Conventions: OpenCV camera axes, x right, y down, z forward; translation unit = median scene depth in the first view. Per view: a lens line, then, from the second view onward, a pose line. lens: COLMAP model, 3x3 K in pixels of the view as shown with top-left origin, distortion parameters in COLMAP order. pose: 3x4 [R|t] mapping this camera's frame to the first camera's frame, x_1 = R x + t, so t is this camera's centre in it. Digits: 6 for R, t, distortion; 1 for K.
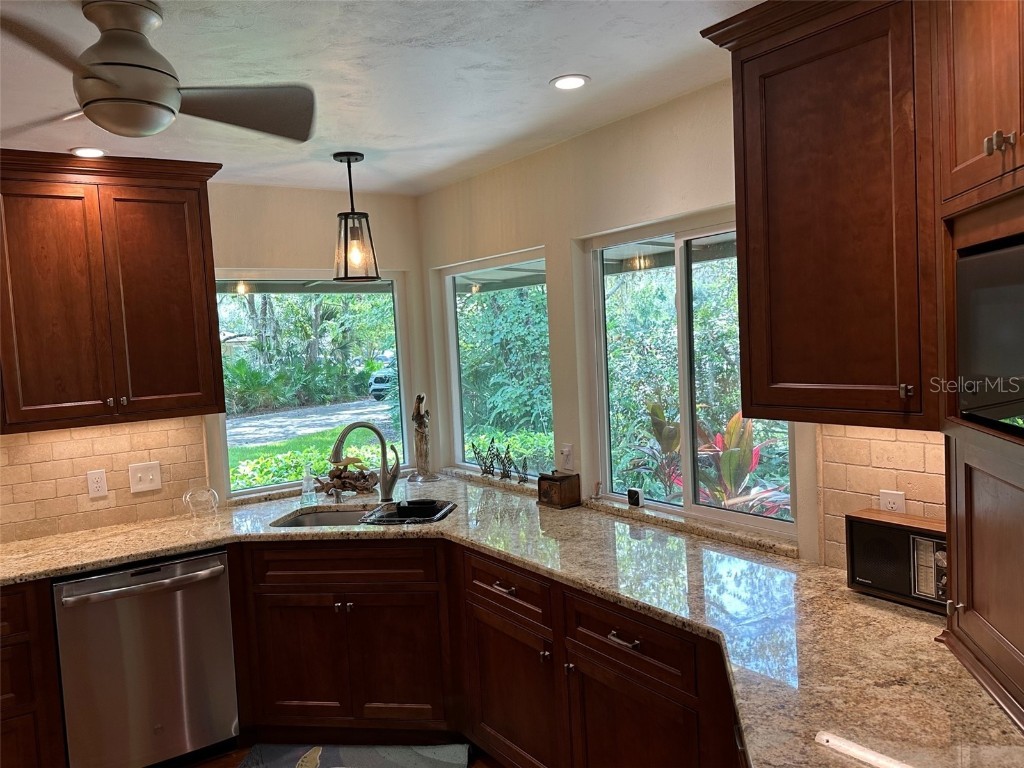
lens RADIAL K [[785.3, 0, 515.4], [0, 785.3, 384.8], [0, 0, 1]] dist [0.066050, -0.084851]
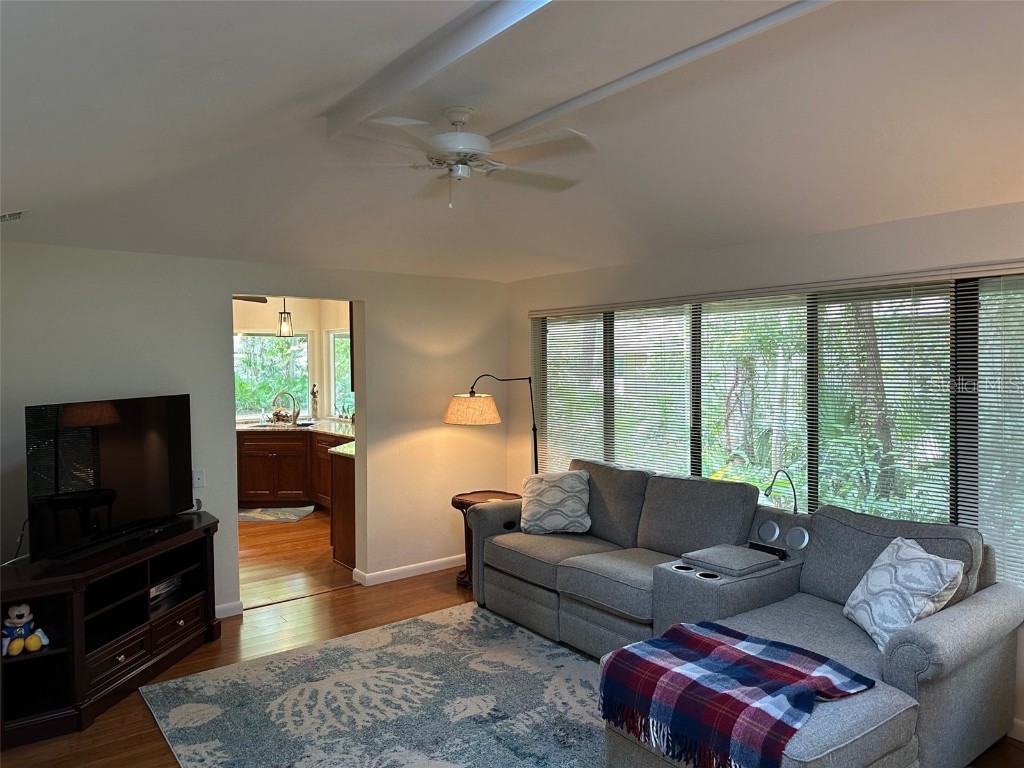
lens RADIAL K [[718.8, 0, 517.8], [0, 718.8, 378.7], [0, 0, 1]] dist [0.048395, -0.058322]
pose [[0.998197, 0.040479, 0.044320, 0.358419], [-0.038629, 0.998377, -0.041841, 0.058875], [-0.045941, 0.040054, 0.998141, -1.089930]]
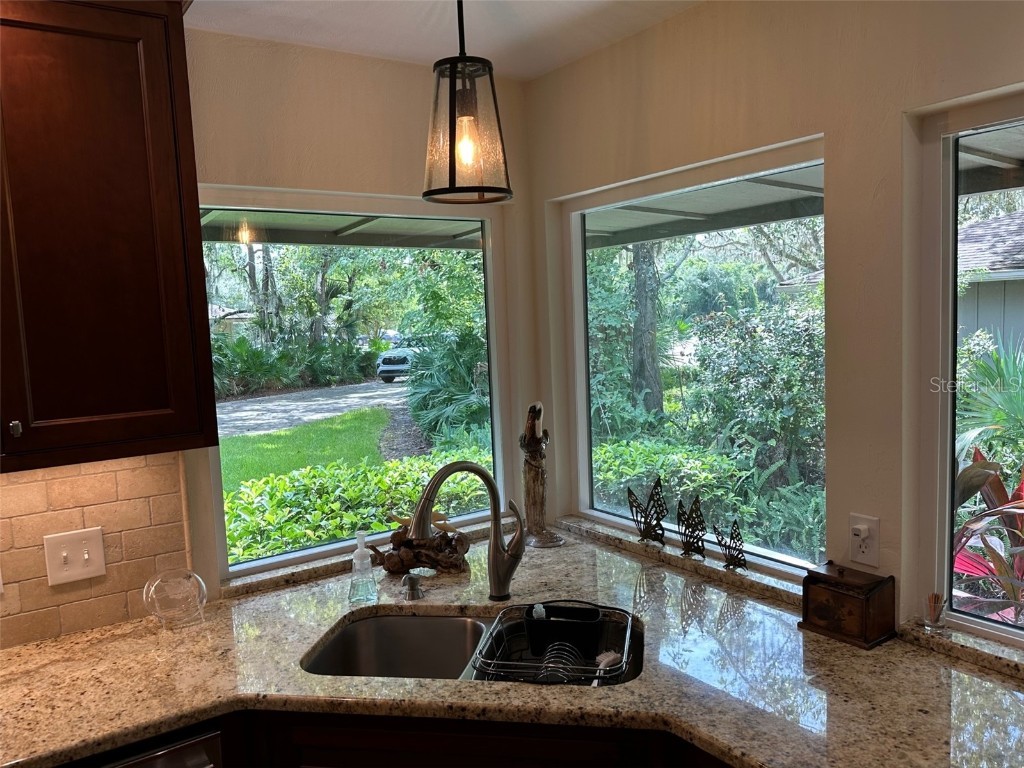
lens RADIAL K [[785.3, 0, 506.2], [0, 785.3, 395.2], [0, 0, 1]] dist [0.066050, -0.084851]
pose [[0.999872, 0.012088, -0.010439, -0.126770], [-0.011680, 0.999195, 0.038371, -0.017040], [0.010894, -0.038244, 0.999209, 0.357811]]
